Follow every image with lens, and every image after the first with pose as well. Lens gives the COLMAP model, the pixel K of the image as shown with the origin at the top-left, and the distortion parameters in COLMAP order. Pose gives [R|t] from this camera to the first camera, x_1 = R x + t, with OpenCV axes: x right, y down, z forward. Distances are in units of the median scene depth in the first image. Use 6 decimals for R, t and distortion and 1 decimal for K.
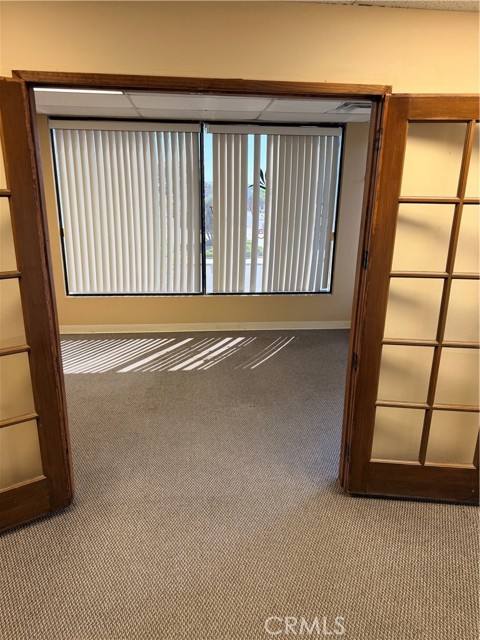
lens RADIAL K [[444.7, 0, 237.3], [0, 444.7, 319.8], [0, 0, 1]] dist [0.103090, -0.144933]
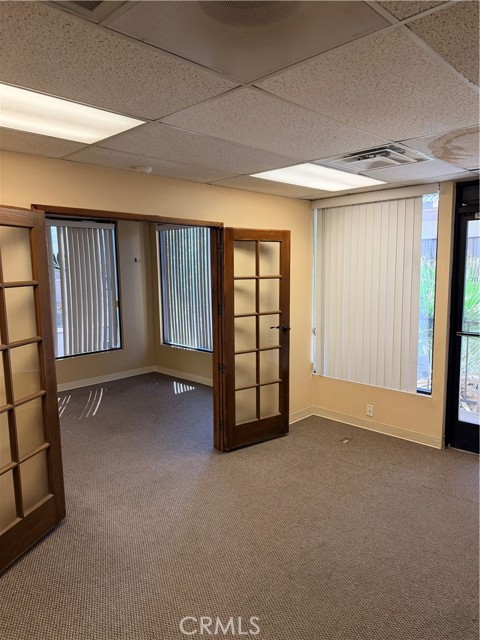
lens RADIAL K [[444.7, 0, 237.3], [0, 444.7, 319.8], [0, 0, 1]] dist [0.103090, -0.144933]
pose [[0.768075, -0.098605, 0.632723, -0.383698], [0.193282, 0.977688, -0.082264, 0.031598], [-0.610494, 0.185479, 0.769997, -0.202029]]
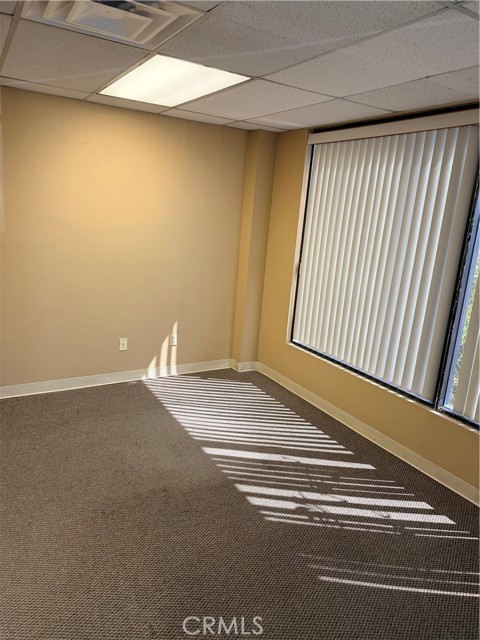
lens RADIAL K [[444.7, 0, 237.3], [0, 444.7, 319.8], [0, 0, 1]] dist [0.103090, -0.144933]
pose [[0.419828, 0.234593, -0.876762, 0.337630], [-0.303941, 0.946580, 0.107735, -0.171446], [0.855199, 0.221253, 0.468703, 0.586602]]
